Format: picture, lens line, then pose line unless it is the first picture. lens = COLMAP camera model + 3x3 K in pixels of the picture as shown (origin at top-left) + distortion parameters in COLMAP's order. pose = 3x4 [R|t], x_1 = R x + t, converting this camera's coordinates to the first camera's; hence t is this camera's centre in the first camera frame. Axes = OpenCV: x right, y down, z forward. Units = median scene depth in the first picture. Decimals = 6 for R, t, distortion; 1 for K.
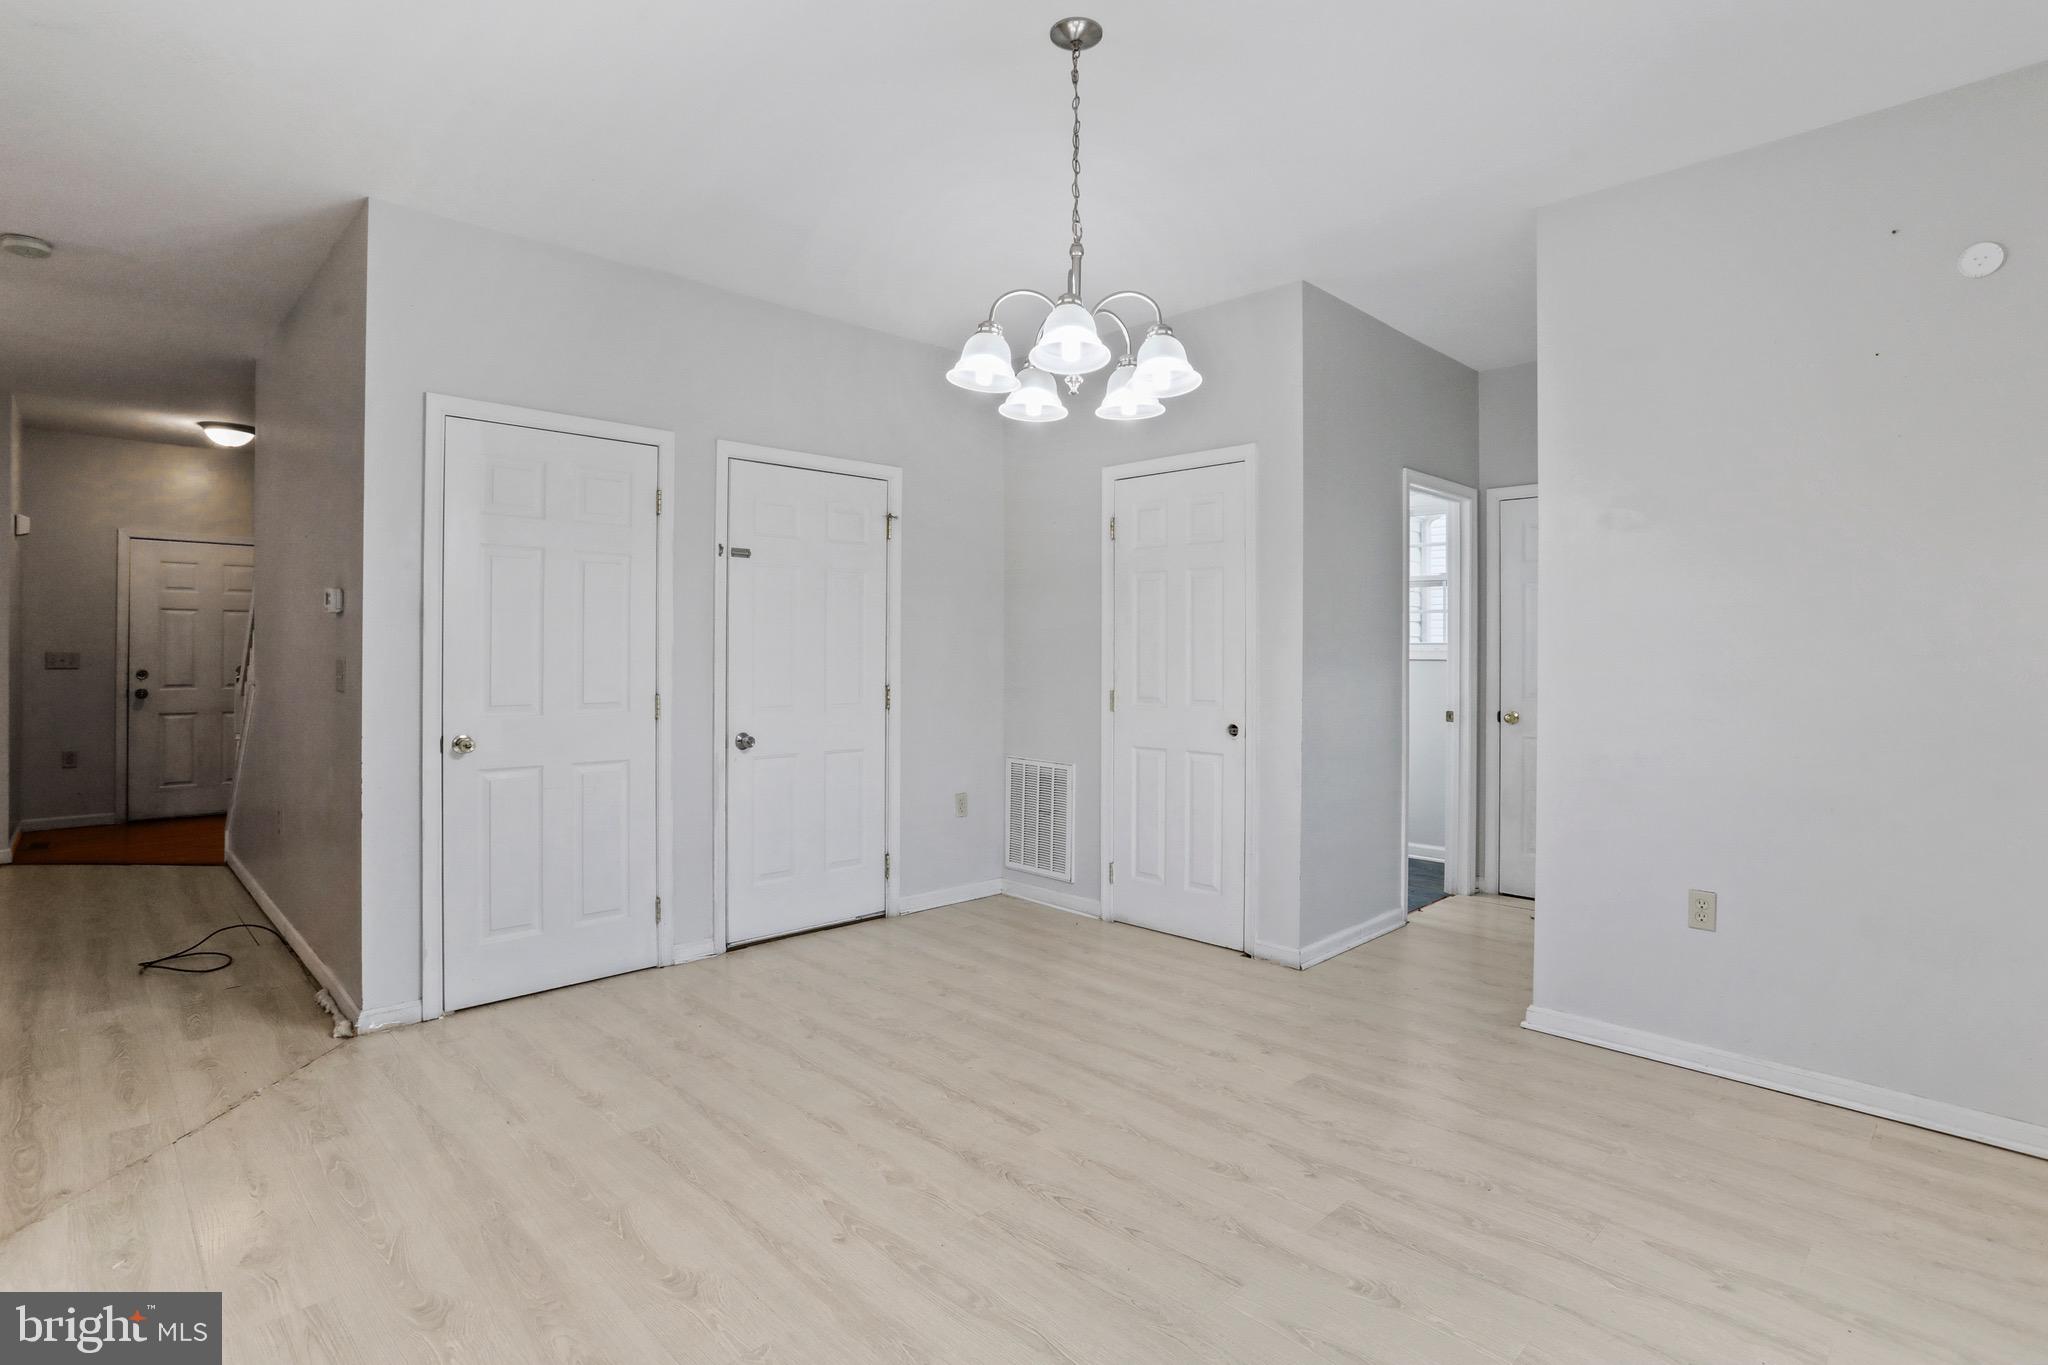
lens RADIAL K [[1013.2, 0, 1038.1], [0, 1013.2, 649.5], [0, 0, 1]] dist [-0.066224, 0.027424]
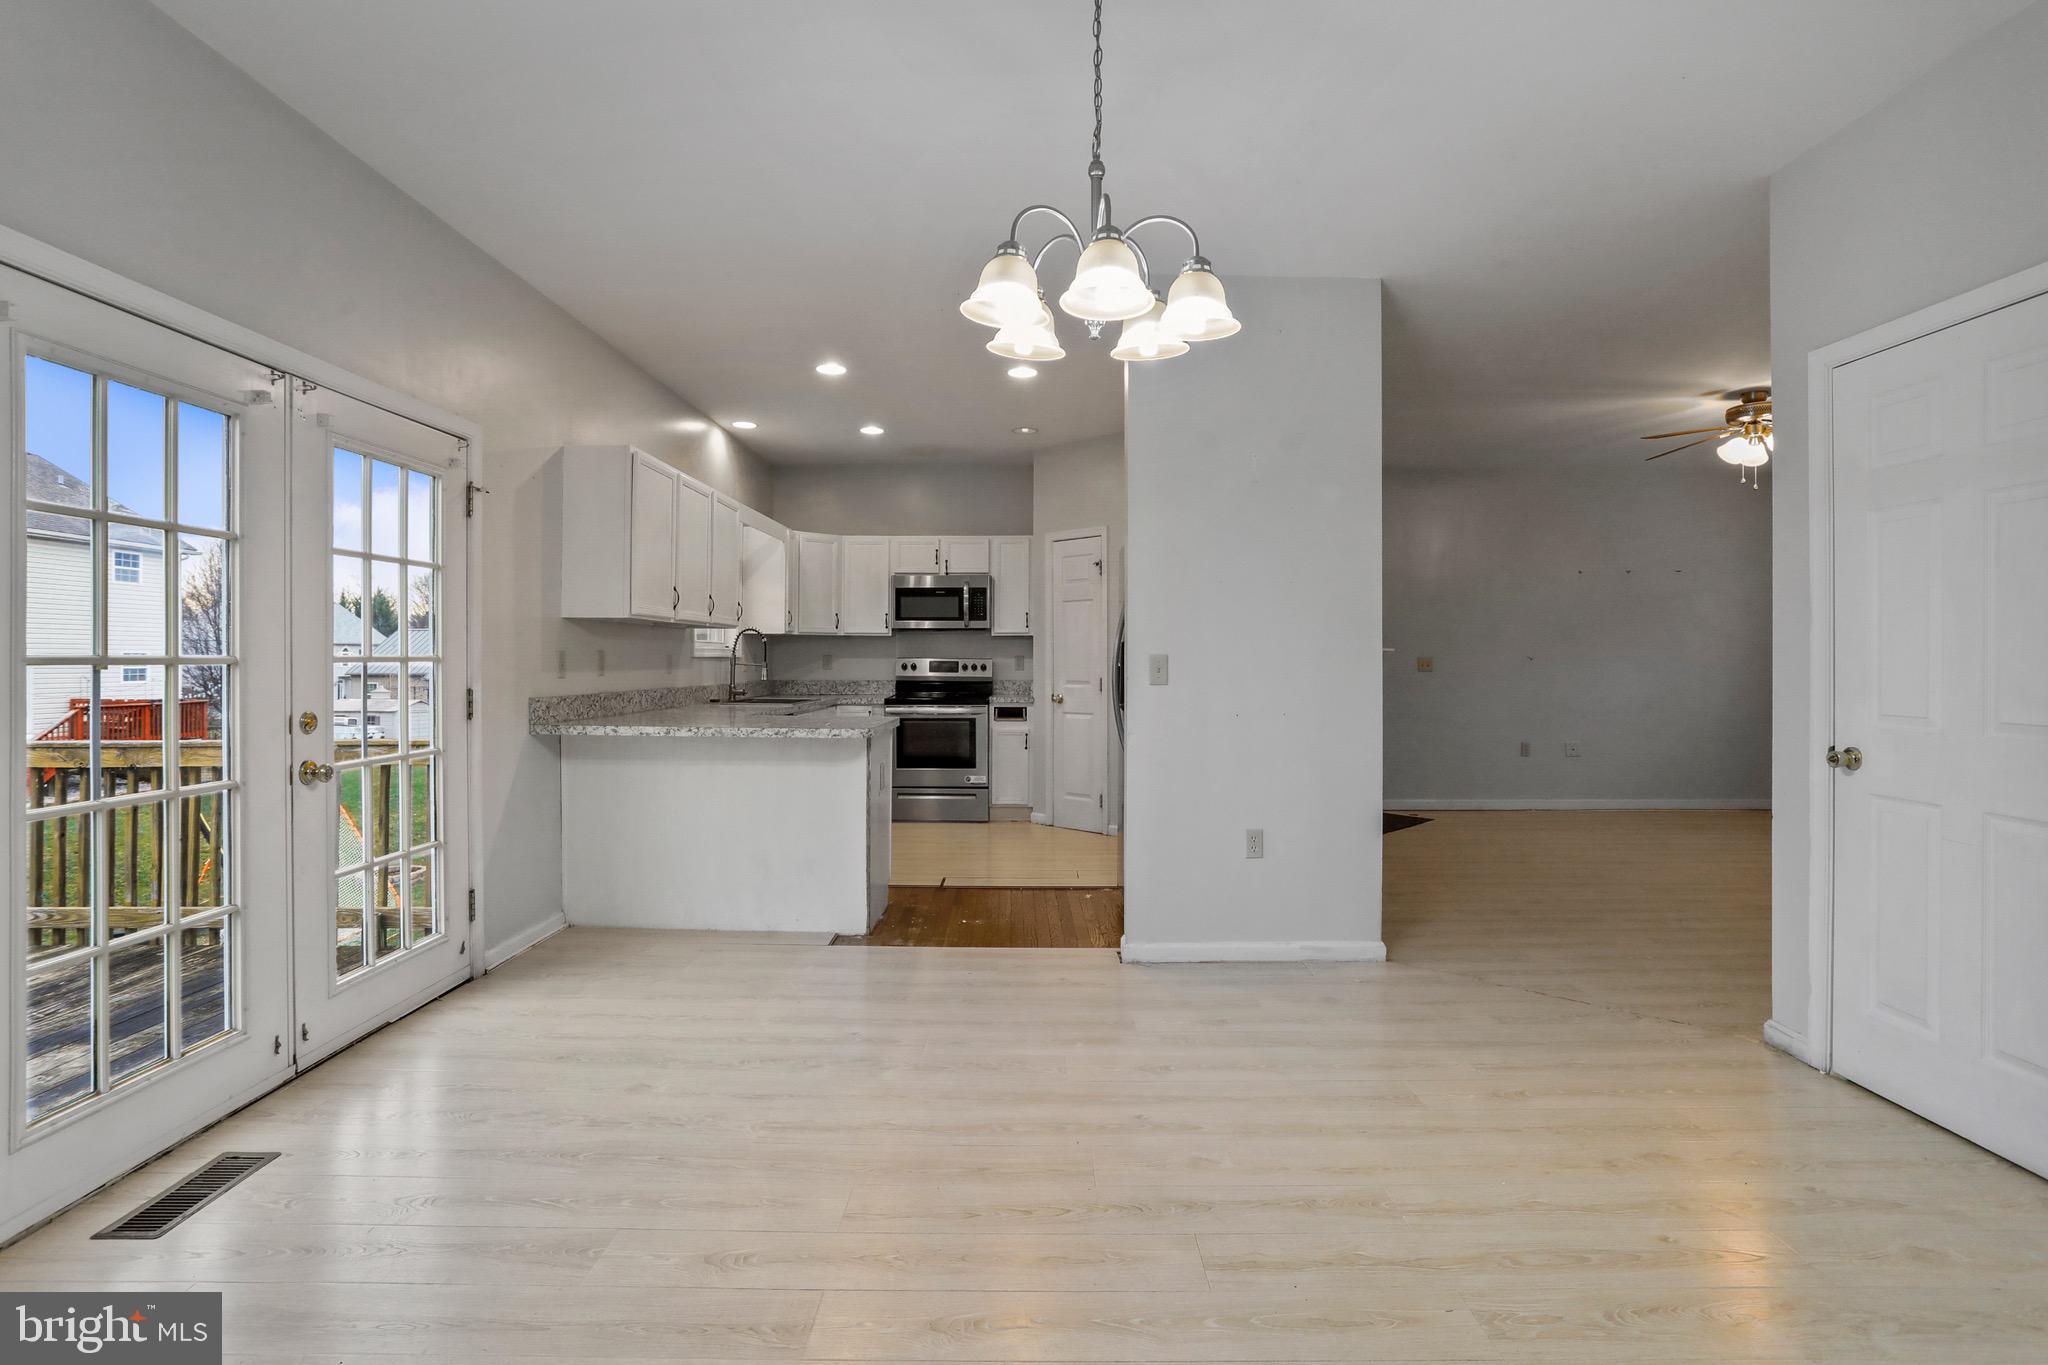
lens RADIAL K [[1007.6, 0, 1020.1], [0, 1007.6, 659.1], [0, 0, 1]] dist [-0.066952, 0.035293]
pose [[-0.712374, -0.004965, -0.701783, 0.533517], [-0.003216, 0.999988, -0.003810, 0.020624], [0.701793, -0.000457, -0.712381, 1.220727]]
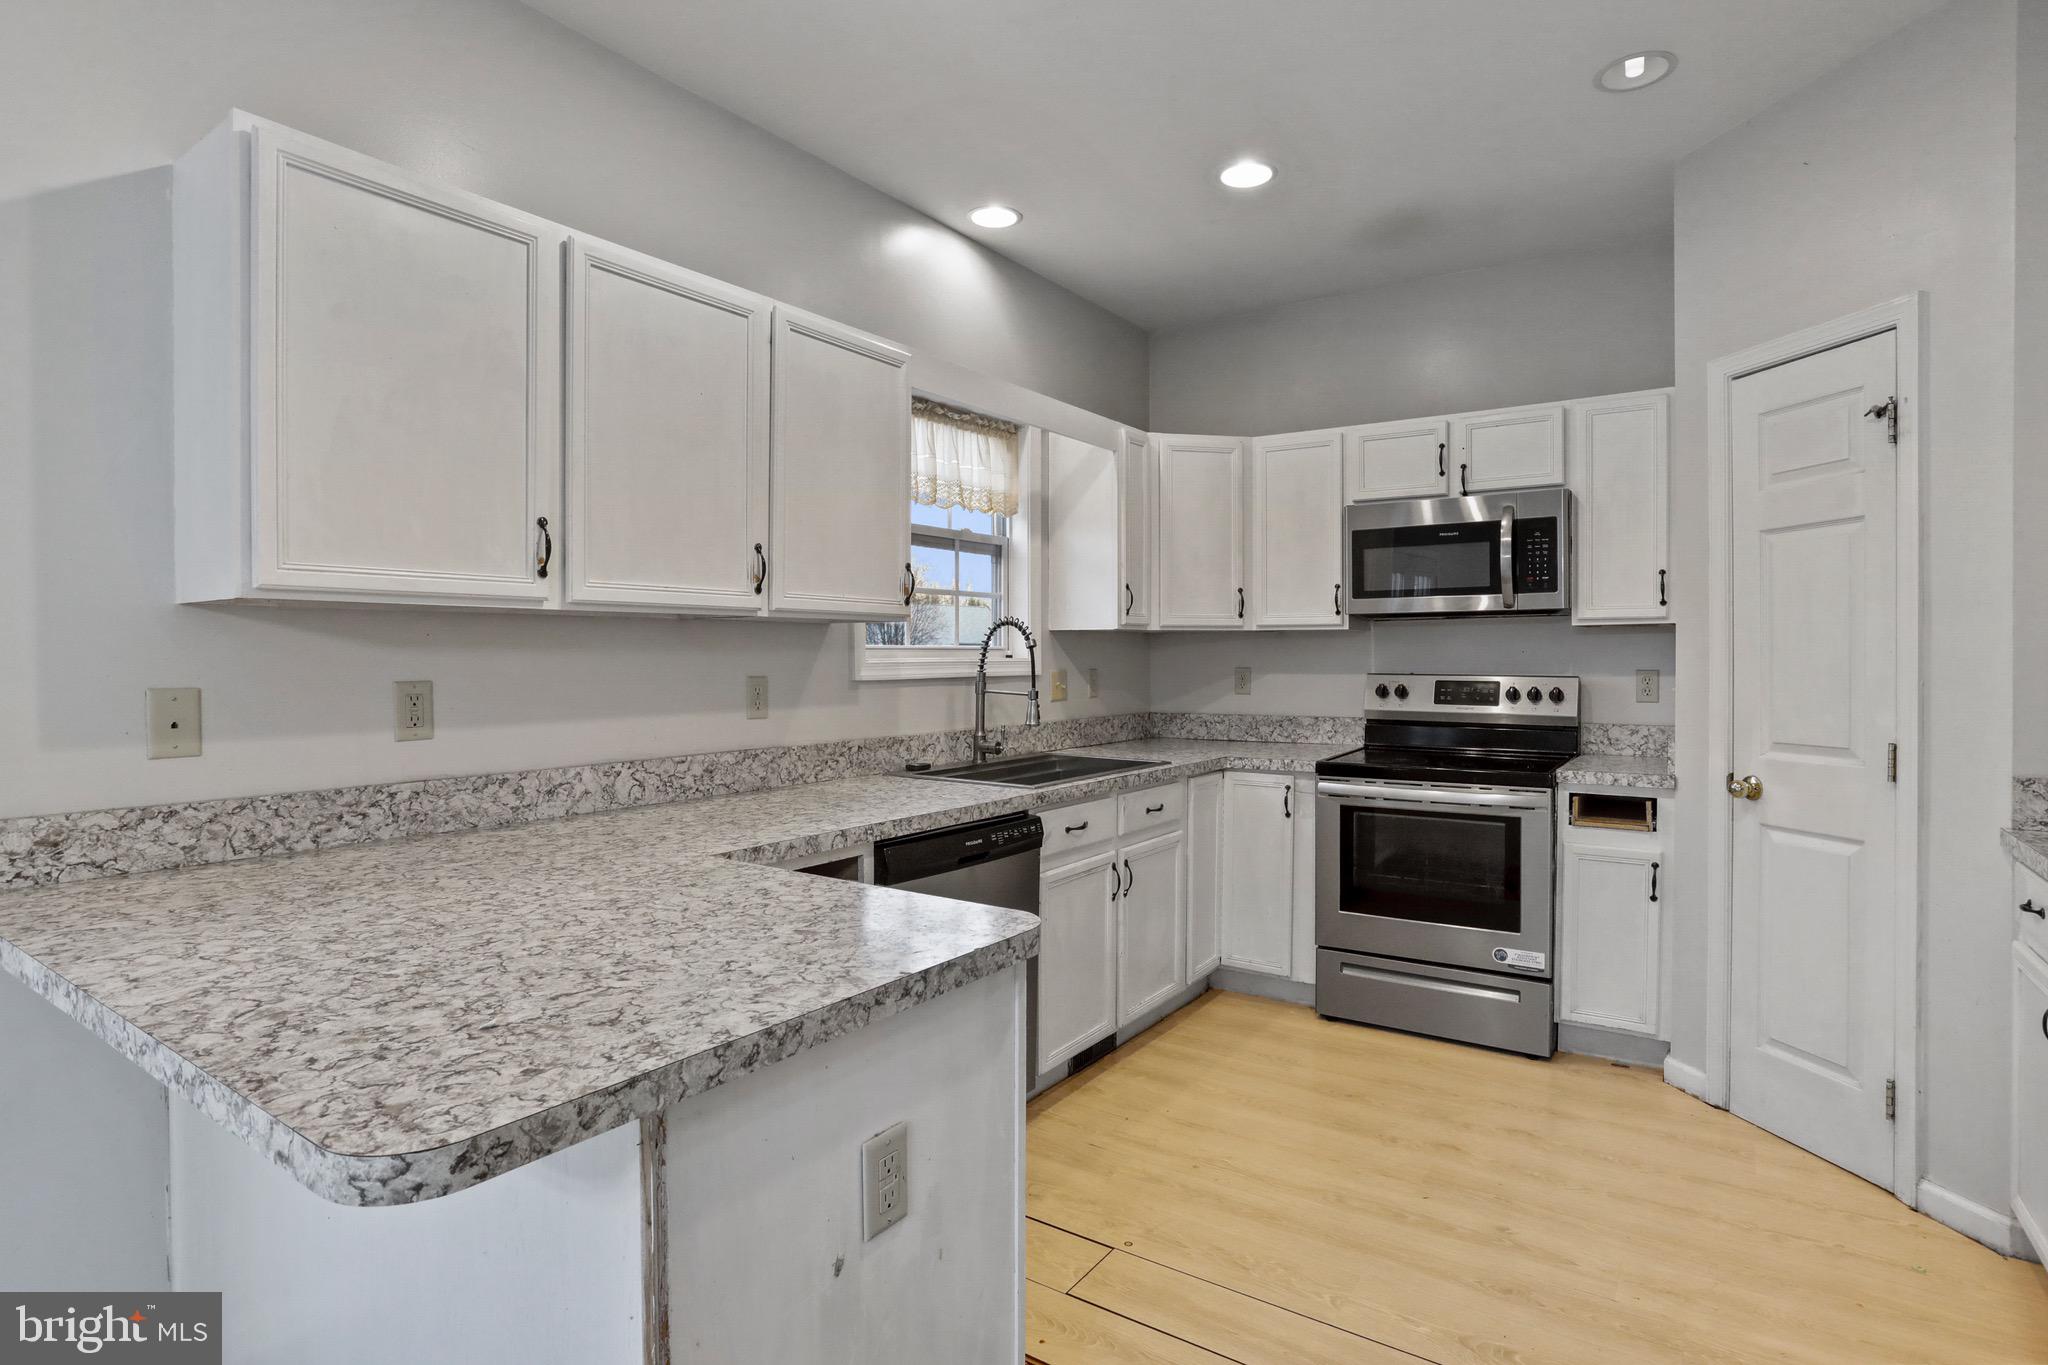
lens RADIAL K [[1035.4, 0, 1028.3], [0, 1035.4, 669.4], [0, 0, 1]] dist [-0.061703, 0.026849]
pose [[-0.983290, 0.003155, -0.182017, -0.387767], [0.001253, 0.999943, 0.010567, -0.011624], [0.182040, 0.010163, -0.983239, 0.375122]]
